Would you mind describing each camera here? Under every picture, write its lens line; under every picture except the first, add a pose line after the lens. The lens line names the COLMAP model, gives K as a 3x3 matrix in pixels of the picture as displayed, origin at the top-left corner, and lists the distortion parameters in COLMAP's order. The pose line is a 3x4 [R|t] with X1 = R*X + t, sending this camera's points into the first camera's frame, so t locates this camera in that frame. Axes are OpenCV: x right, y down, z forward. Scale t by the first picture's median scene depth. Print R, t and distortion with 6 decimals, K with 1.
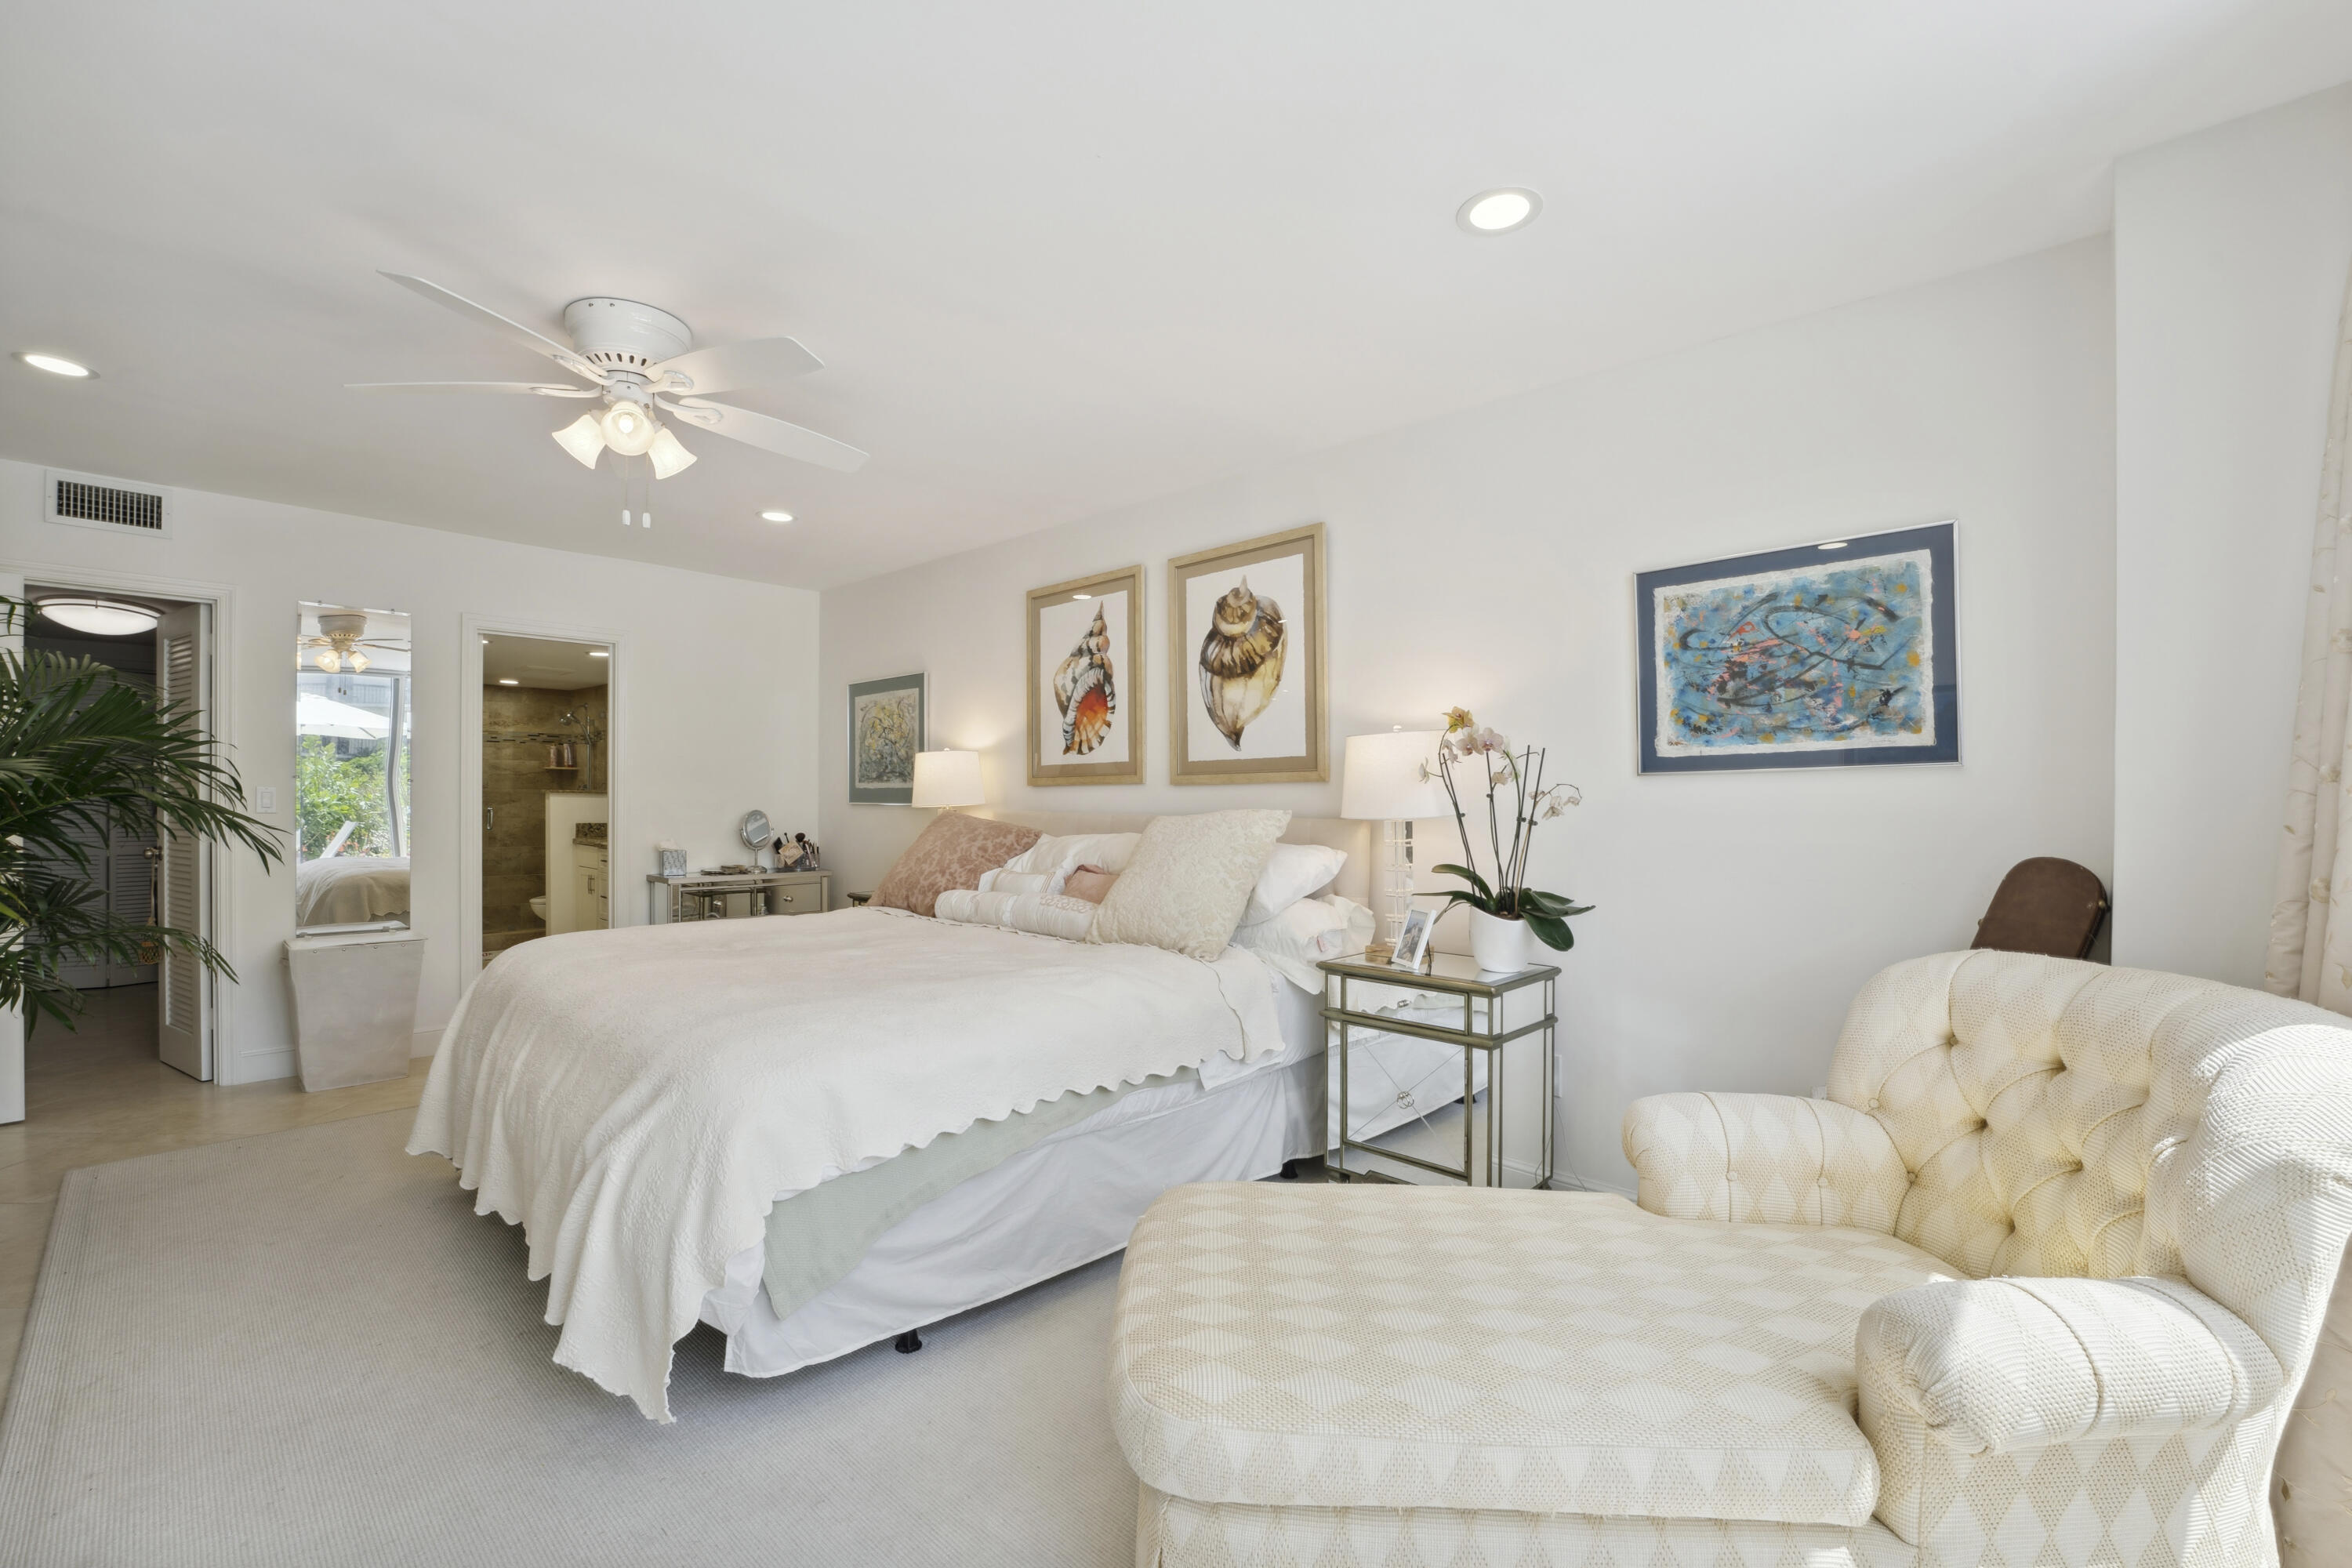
lens RADIAL K [[968.8, 0, 1171.6], [0, 968.8, 795.3], [0, 0, 1]] dist [-0.012862, -0.000675]
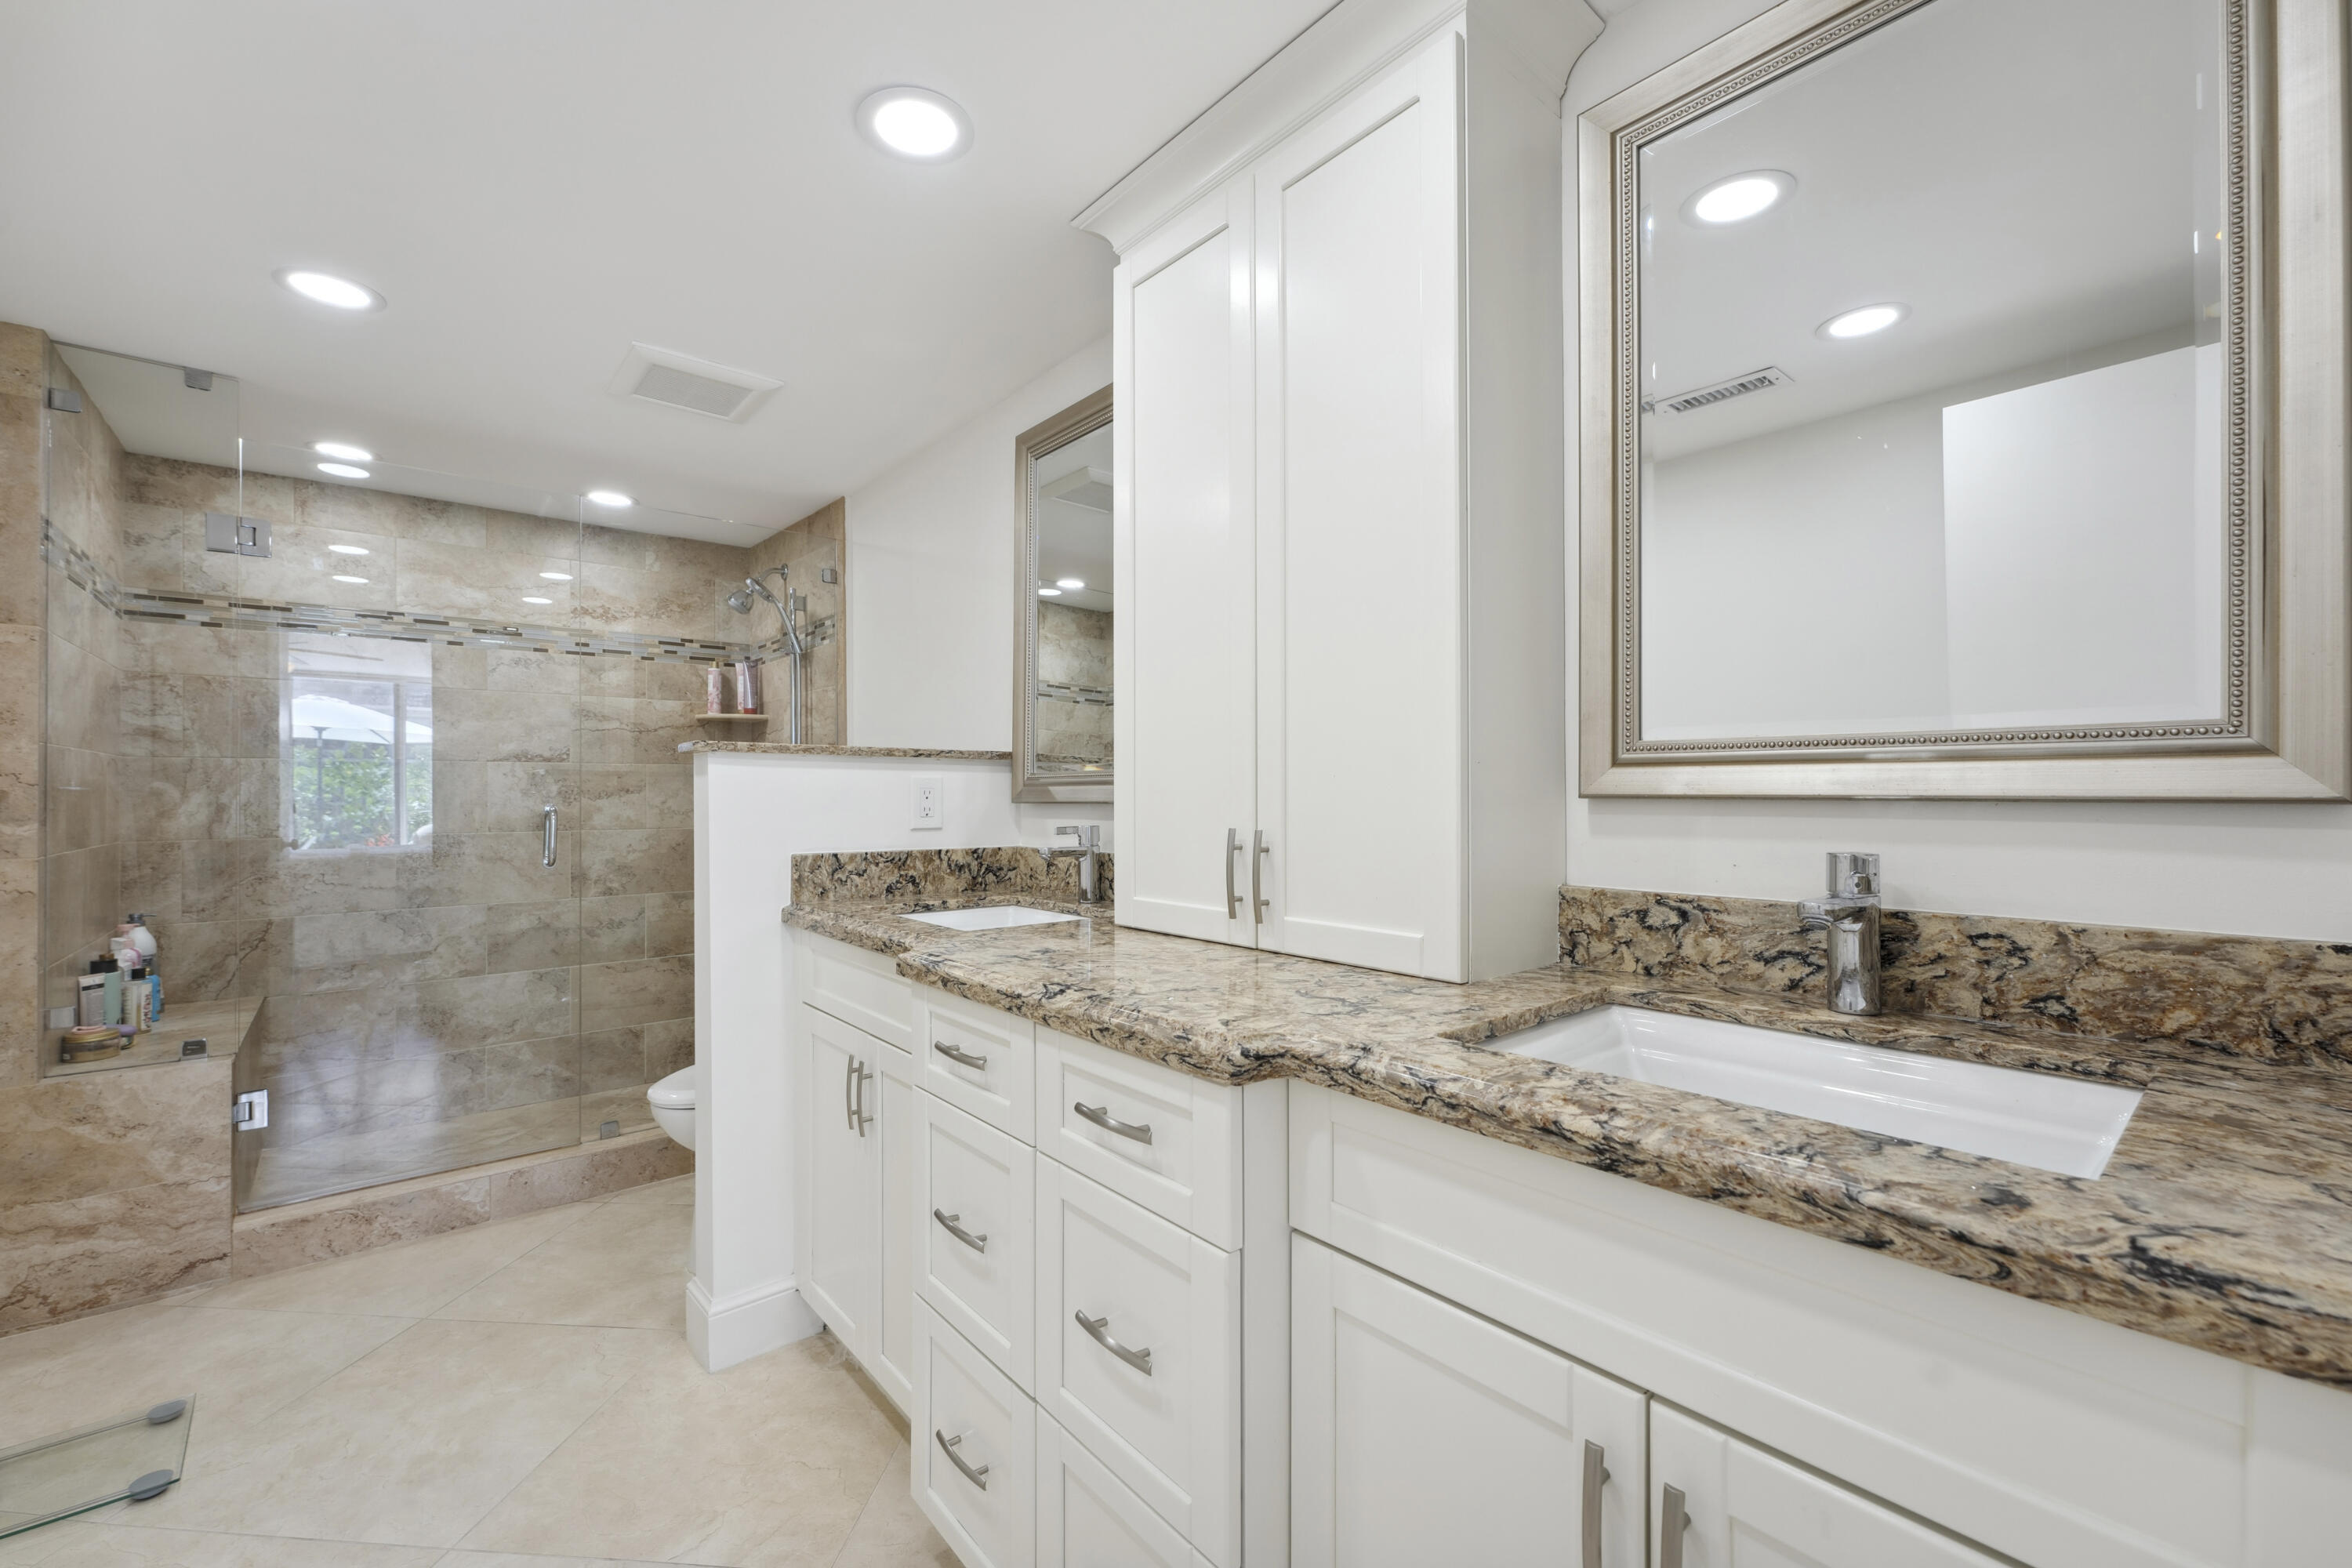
lens RADIAL K [[968.8, 0, 1182.1], [0, 968.8, 796.4], [0, 0, 1]] dist [-0.012862, -0.000675]
pose [[0.993635, -0.001654, -0.112636, -0.381987], [0.001564, 0.999998, -0.000882, 0.009507], [0.112638, 0.000701, 0.993636, 0.589692]]
